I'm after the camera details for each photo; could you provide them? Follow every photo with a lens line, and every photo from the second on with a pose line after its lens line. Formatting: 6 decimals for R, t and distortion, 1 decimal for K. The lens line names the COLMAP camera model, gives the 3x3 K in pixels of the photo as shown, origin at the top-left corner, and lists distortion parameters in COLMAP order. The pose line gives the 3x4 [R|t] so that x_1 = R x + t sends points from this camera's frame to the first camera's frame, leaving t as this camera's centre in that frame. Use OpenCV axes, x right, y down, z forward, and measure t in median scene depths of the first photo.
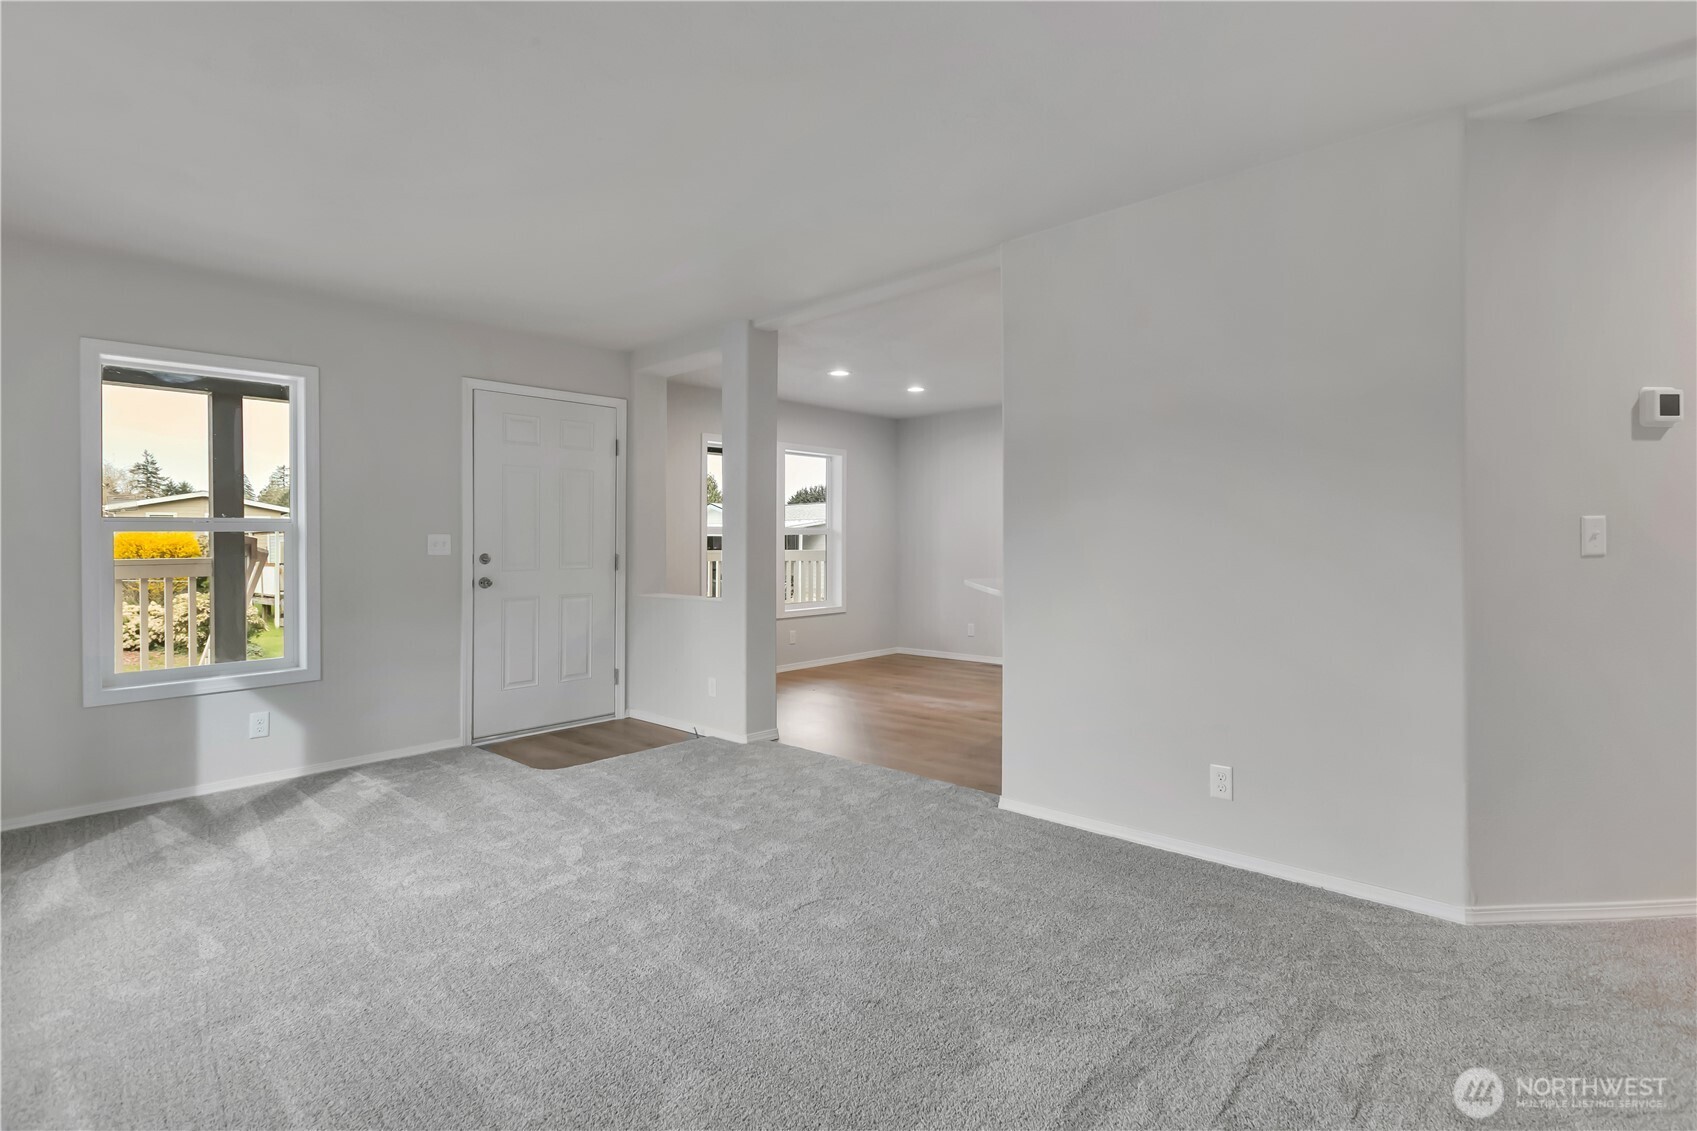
lens RADIAL K [[805.1, 0, 869.8], [0, 805.1, 541.3], [0, 0, 1]] dist [-0.000016, 0.000025]
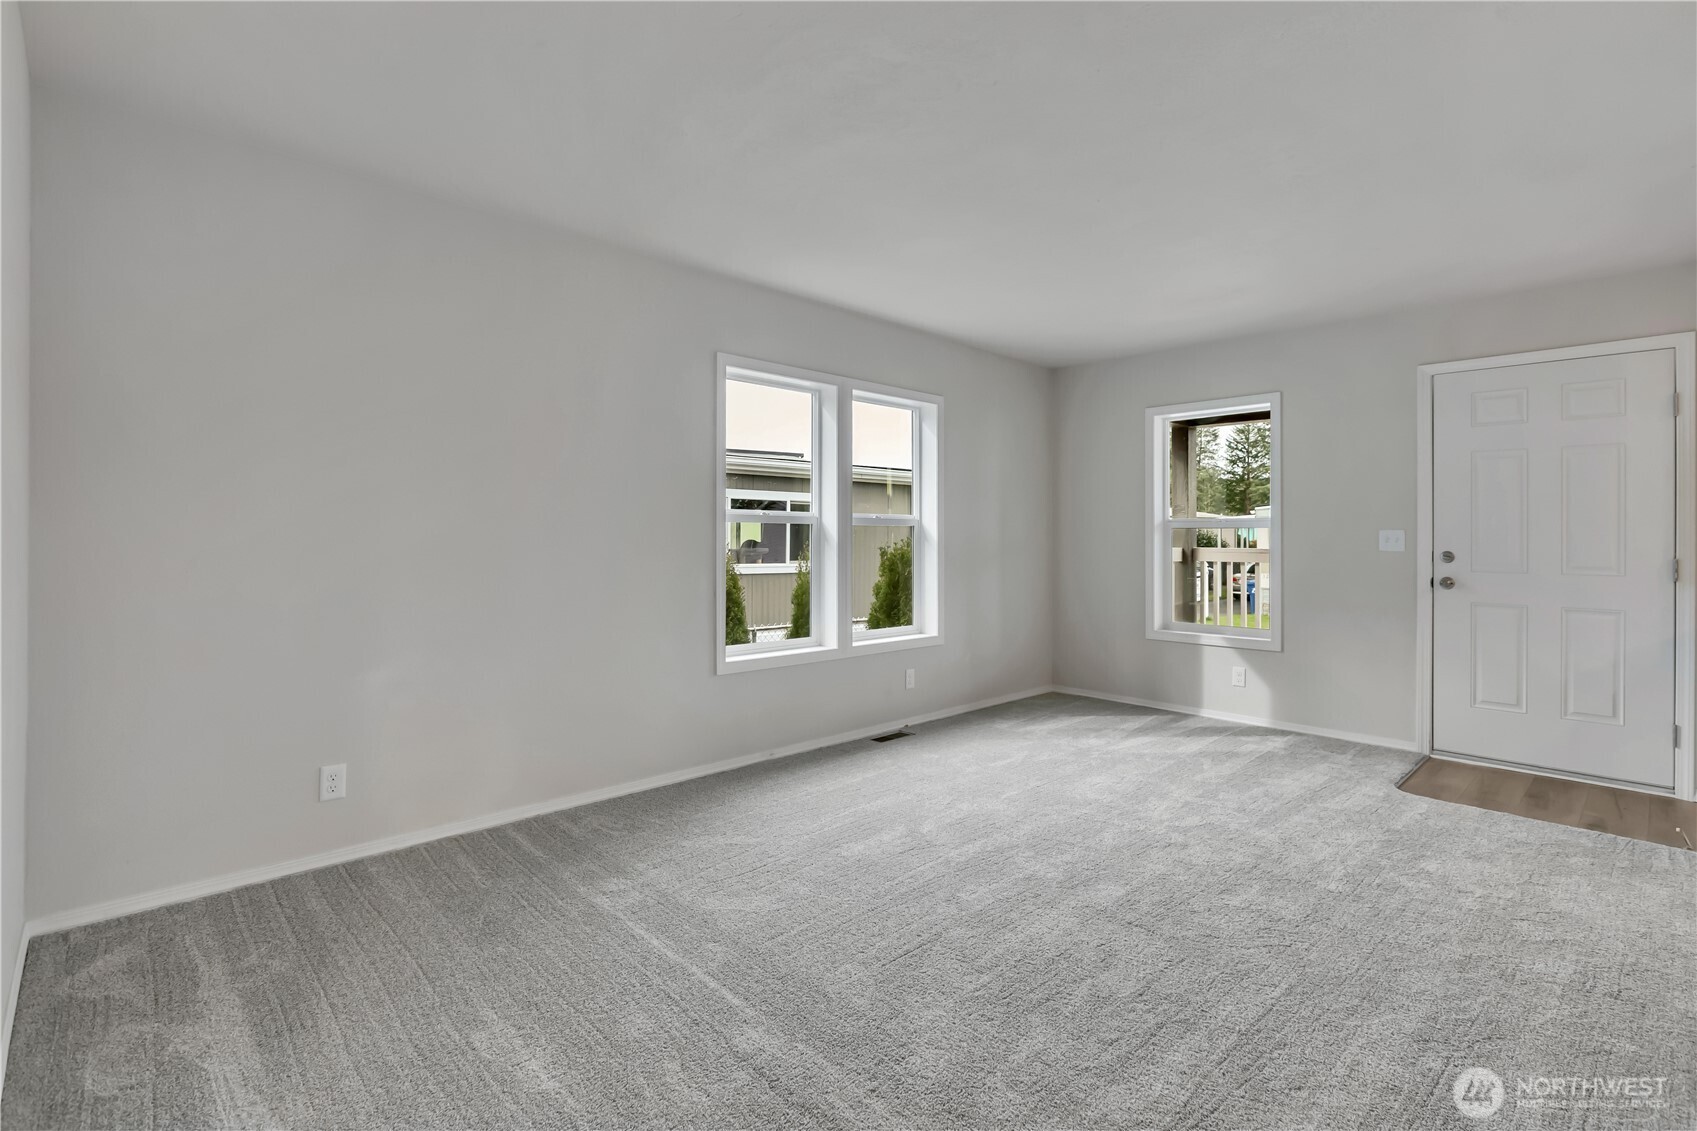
lens RADIAL K [[768.4, 0, 864.3], [0, 768.4, 534.8], [0, 0, 1]] dist [-0.000346, -0.000339]
pose [[-0.055186, 0.002430, -0.998473, 0.495954], [-0.009063, 0.999955, 0.002934, 0.000088], [0.998435, 0.009211, -0.055161, 0.442965]]
